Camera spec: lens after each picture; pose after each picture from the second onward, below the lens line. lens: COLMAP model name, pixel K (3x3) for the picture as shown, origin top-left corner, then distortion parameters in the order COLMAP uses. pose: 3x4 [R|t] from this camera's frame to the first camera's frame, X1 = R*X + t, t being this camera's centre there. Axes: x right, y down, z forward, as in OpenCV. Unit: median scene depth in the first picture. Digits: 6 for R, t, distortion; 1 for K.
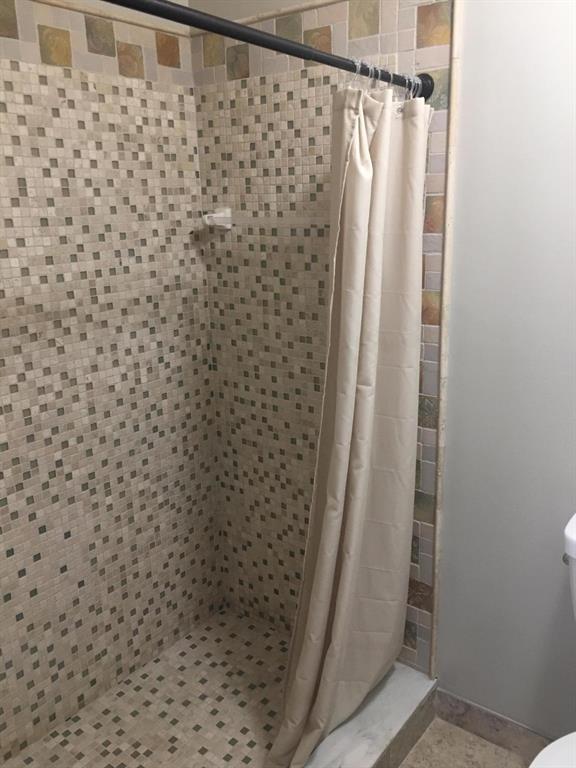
lens RADIAL K [[647.0, 0, 294.4], [0, 647.0, 386.2], [0, 0, 1]] dist [0.079938, -0.079626]
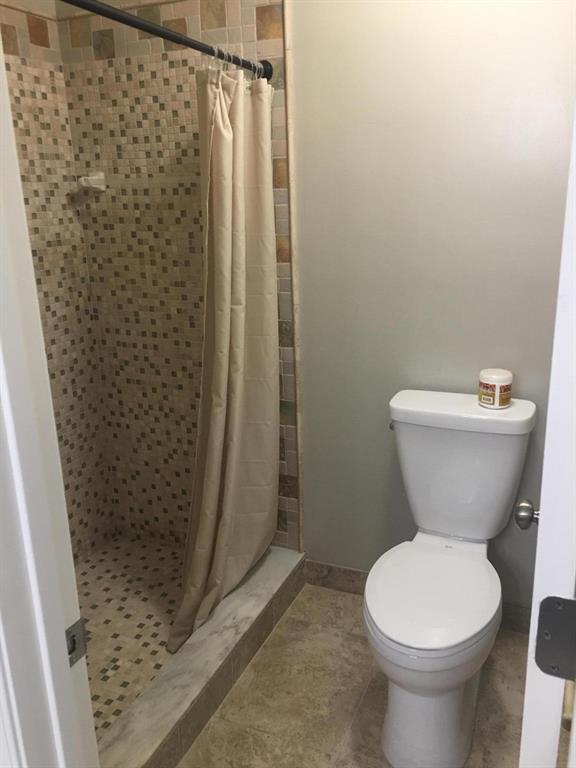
lens RADIAL K [[647.0, 0, 286.9], [0, 647.0, 381.7], [0, 0, 1]] dist [0.079938, -0.079626]
pose [[0.973852, -0.066813, 0.217136, -0.063293], [0.066192, 0.997755, 0.010142, 0.109340], [-0.217326, 0.004496, 0.976089, -0.200640]]
